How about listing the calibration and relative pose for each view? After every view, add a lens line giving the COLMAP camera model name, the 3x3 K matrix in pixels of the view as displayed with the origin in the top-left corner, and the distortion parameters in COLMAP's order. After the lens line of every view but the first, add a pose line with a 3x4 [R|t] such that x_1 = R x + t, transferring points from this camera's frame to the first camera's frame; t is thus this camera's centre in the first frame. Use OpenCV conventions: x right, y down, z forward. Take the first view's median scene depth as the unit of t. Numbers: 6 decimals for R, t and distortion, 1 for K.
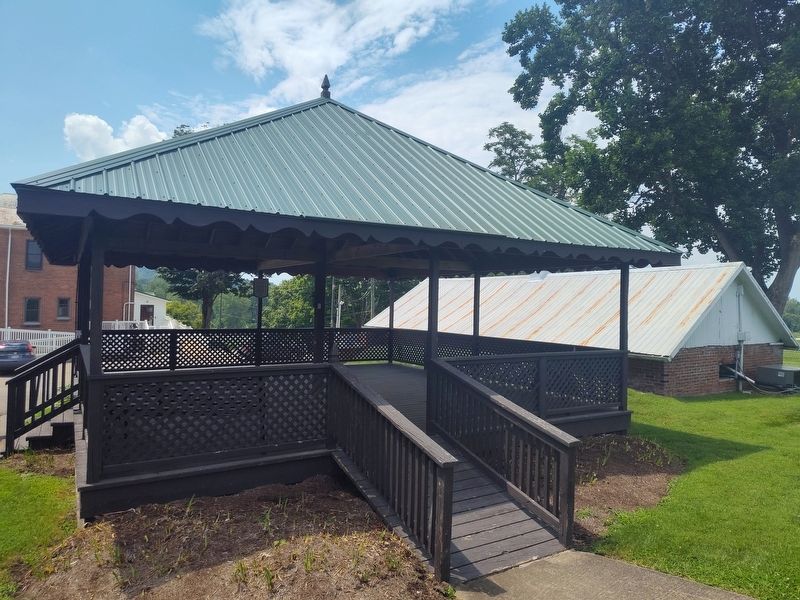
lens RADIAL K [[549.8, 0, 392.9], [0, 549.8, 297.2], [0, 0, 1]] dist [0.011529, -0.016897]
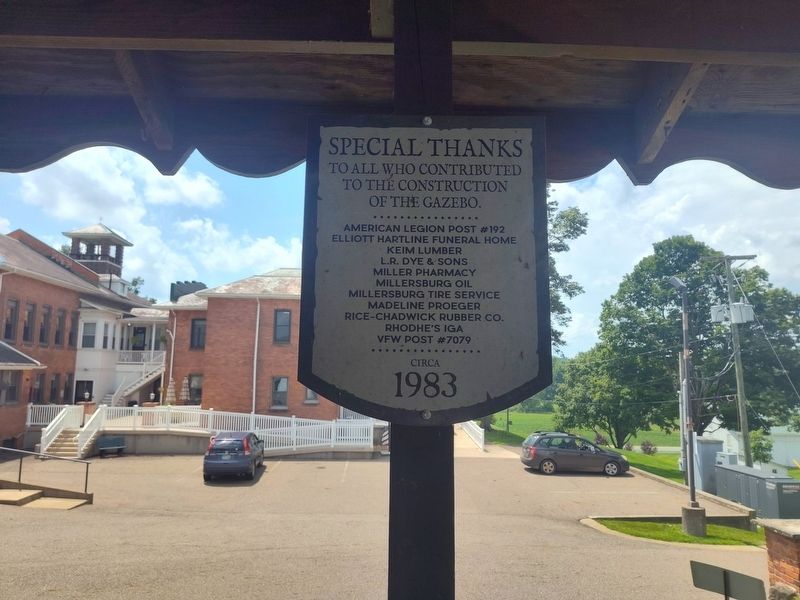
lens RADIAL K [[549.8, 0, 400.9], [0, 549.8, 303.7], [0, 0, 1]] dist [0.011529, -0.016897]
pose [[0.873848, -0.073087, -0.480674, -0.075993], [0.012681, 0.991727, -0.127740, -0.000572], [0.486034, 0.105530, 0.867545, 0.338597]]
